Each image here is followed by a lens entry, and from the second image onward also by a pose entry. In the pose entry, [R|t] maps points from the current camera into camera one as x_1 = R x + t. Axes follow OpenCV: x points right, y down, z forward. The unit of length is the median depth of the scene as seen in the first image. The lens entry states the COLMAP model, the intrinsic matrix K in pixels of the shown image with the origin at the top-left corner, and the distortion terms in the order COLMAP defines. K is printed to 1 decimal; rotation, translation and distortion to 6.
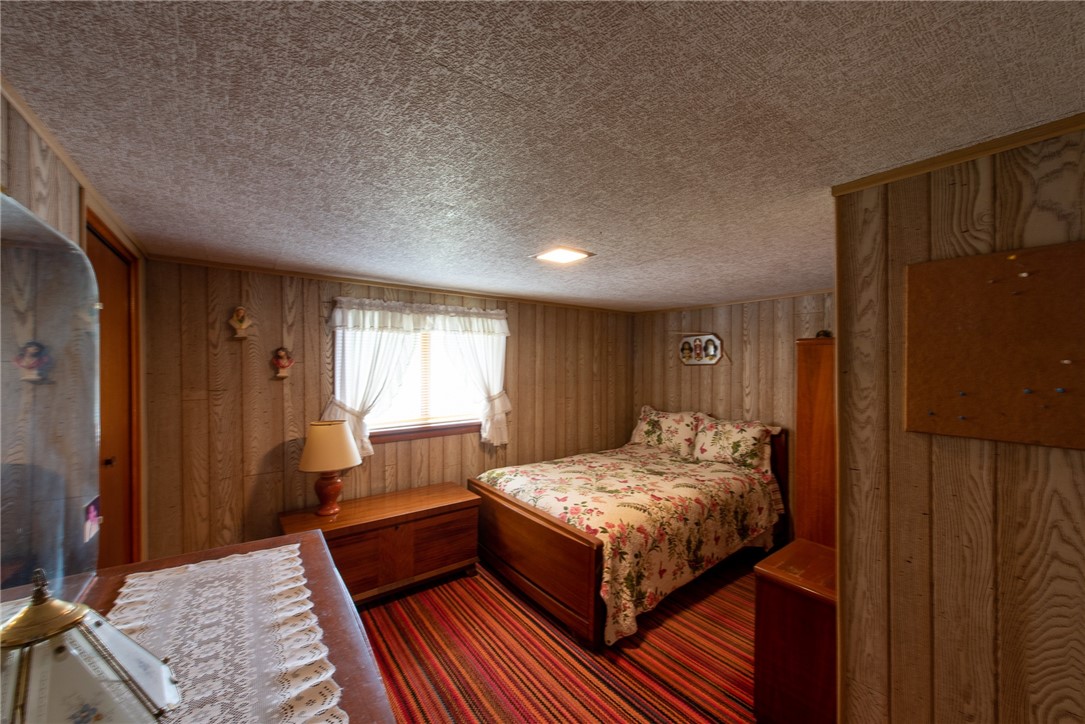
lens RADIAL K [[430.2, 0, 544.7], [0, 430.2, 365.9], [0, 0, 1]] dist [0.014724, -0.000765]
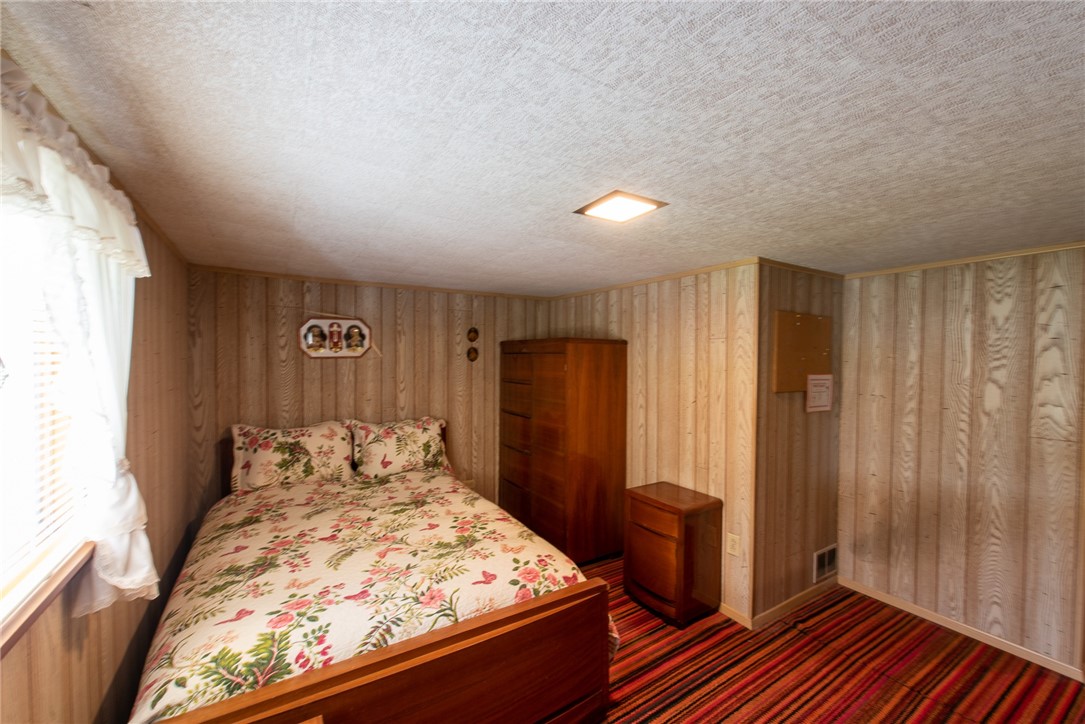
lens RADIAL K [[430.2, 0, 544.7], [0, 430.2, 365.9], [0, 0, 1]] dist [0.014724, -0.000765]
pose [[0.075010, -0.017710, 0.997025, -0.406856], [0.000122, 0.999842, 0.017750, -0.001423], [-0.997183, -0.001209, 0.075001, 0.636005]]
